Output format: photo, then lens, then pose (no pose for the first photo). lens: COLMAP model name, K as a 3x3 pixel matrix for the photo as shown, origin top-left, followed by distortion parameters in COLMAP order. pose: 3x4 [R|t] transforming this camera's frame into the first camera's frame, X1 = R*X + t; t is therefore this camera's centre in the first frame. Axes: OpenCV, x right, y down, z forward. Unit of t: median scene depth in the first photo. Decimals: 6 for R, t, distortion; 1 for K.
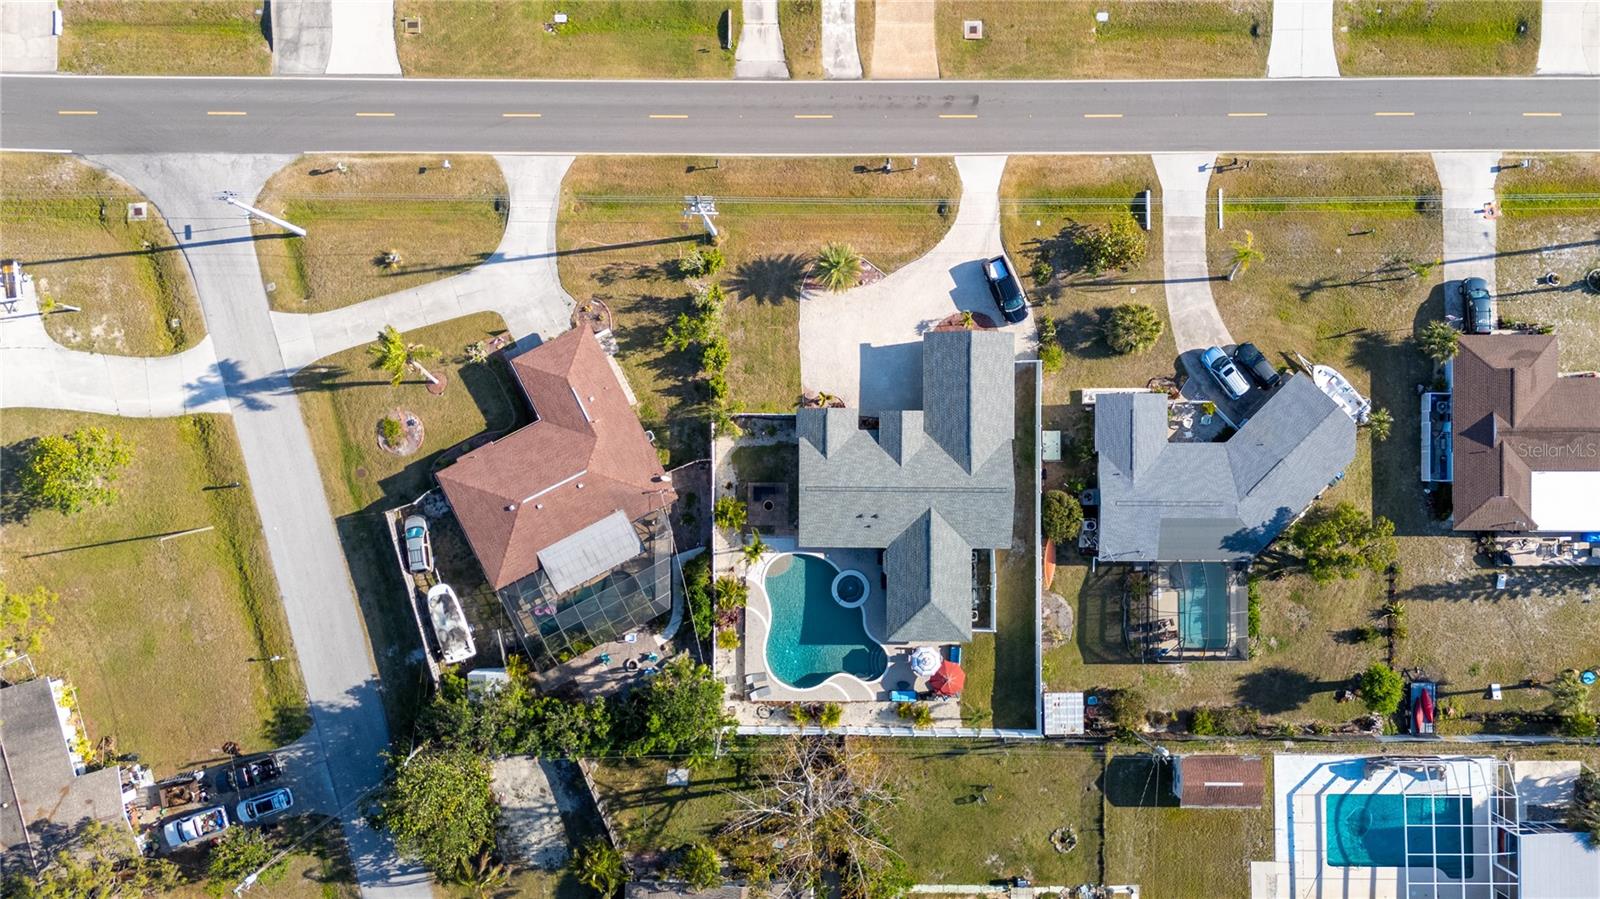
lens RADIAL K [[1165.1, 0, 799.3], [0, 1165.1, 447.1], [0, 0, 1]] dist [0.064296, -0.059215]
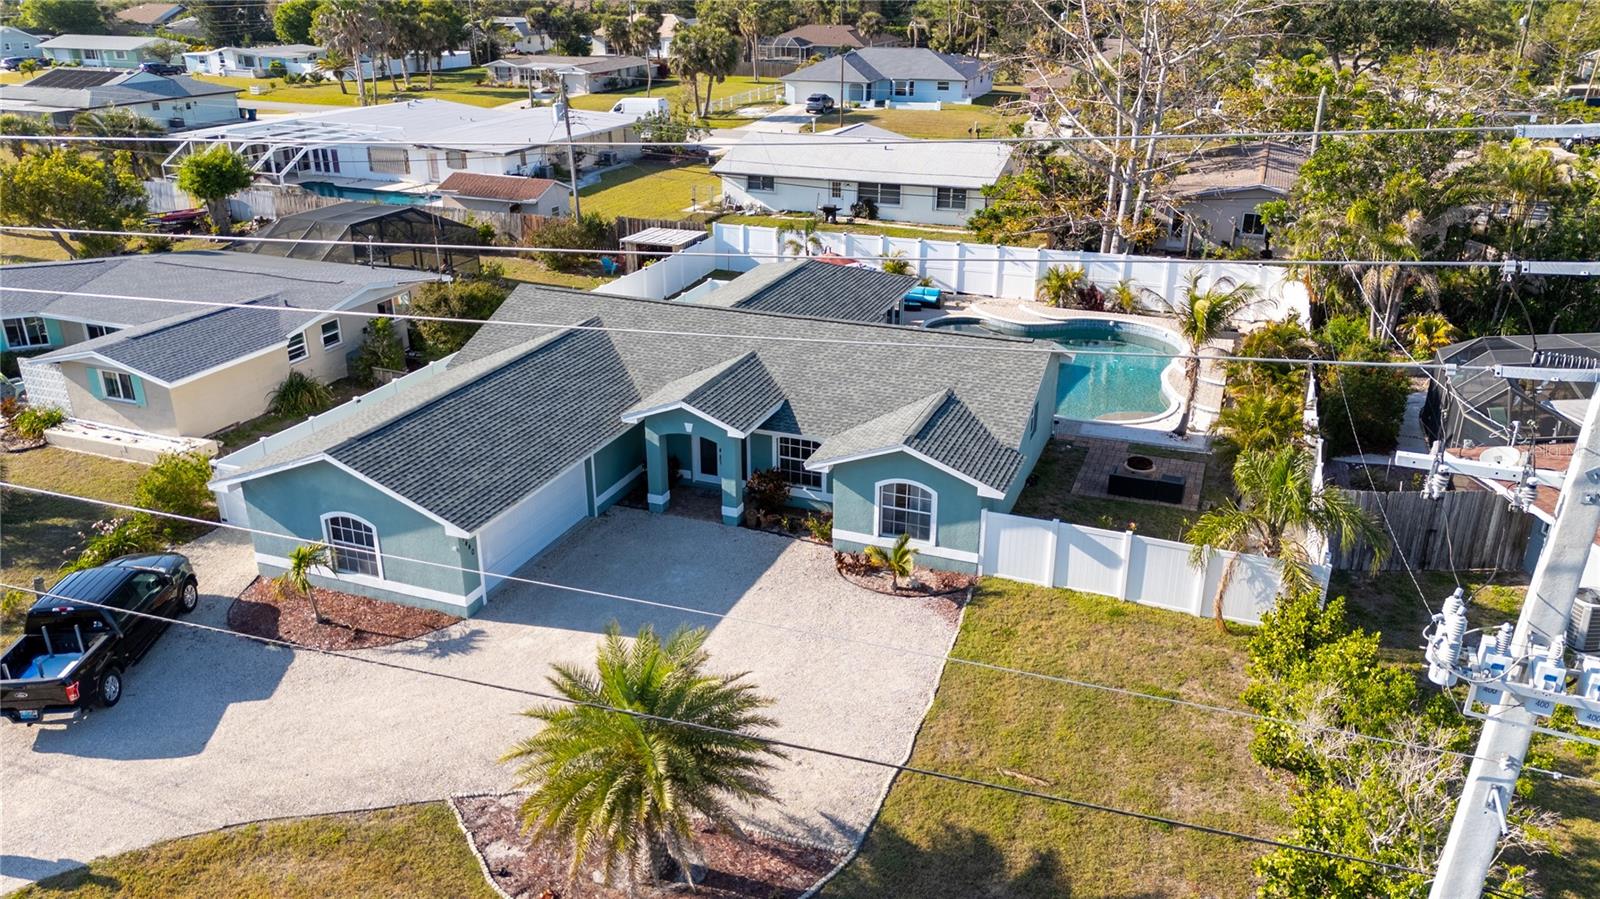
lens RADIAL K [[1165.1, 0, 799.3], [0, 1165.1, 447.1], [0, 0, 1]] dist [0.064296, -0.059215]
pose [[-0.931635, -0.141100, 0.334885, -0.048326], [0.363396, -0.363389, 0.857841, -0.285880], [0.000652, 0.920890, 0.389821, 0.859462]]
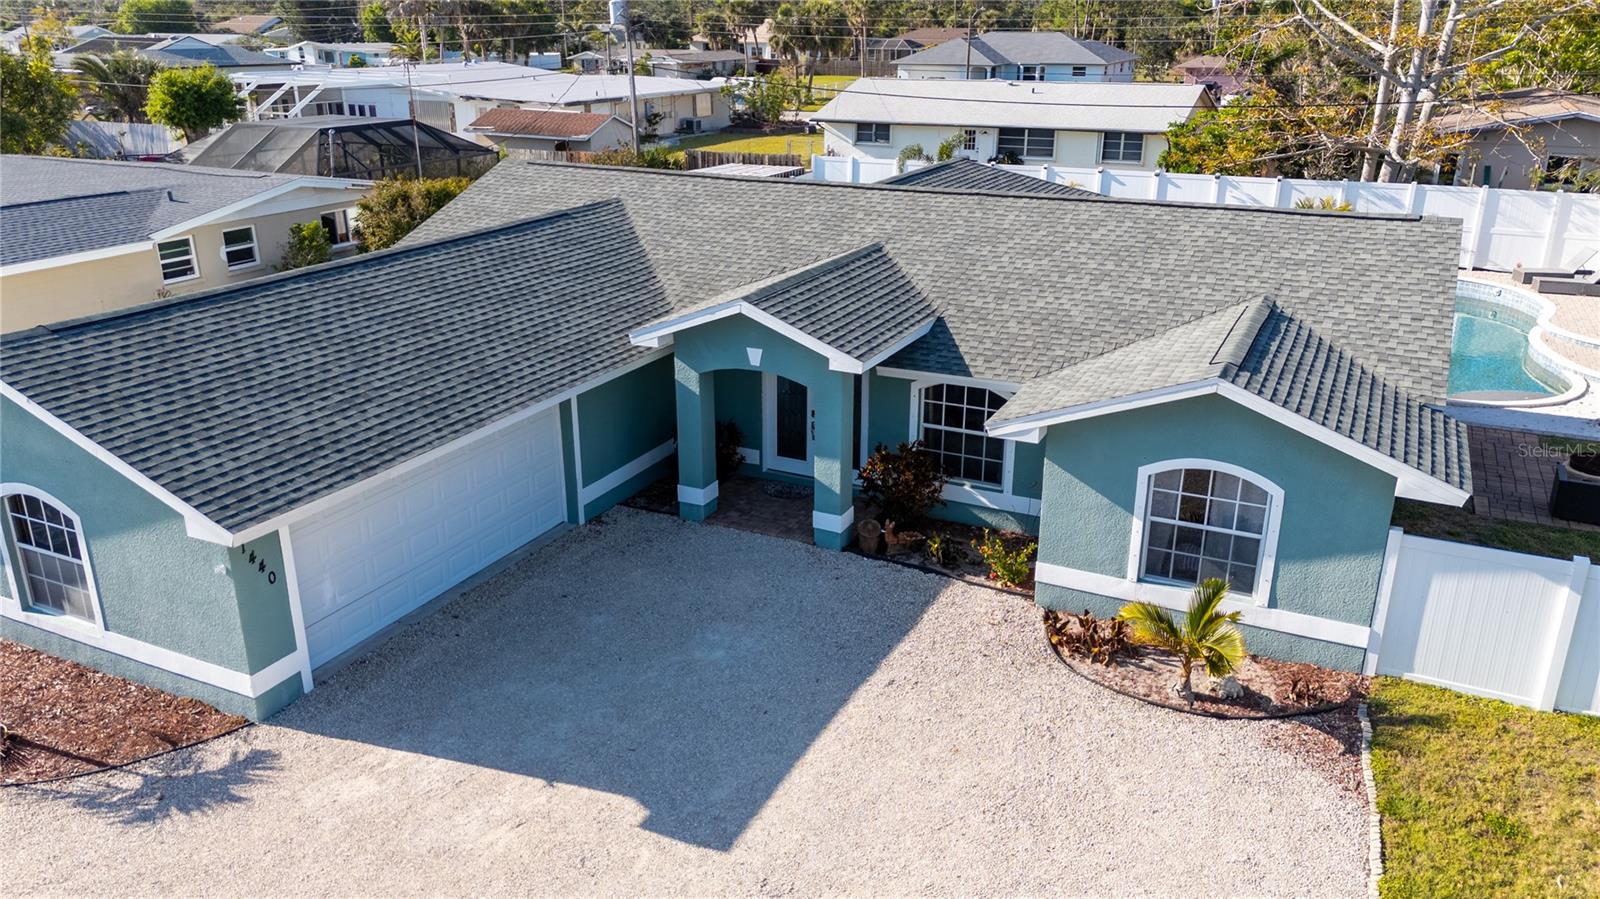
lens RADIAL K [[1165.1, 0, 799.3], [0, 1165.1, 447.1], [0, 0, 1]] dist [0.064296, -0.059215]
pose [[-0.898054, -0.156475, 0.411113, 0.010338], [0.439884, -0.318240, 0.839777, -0.164418], [-0.000571, 0.935008, 0.354627, 0.930658]]
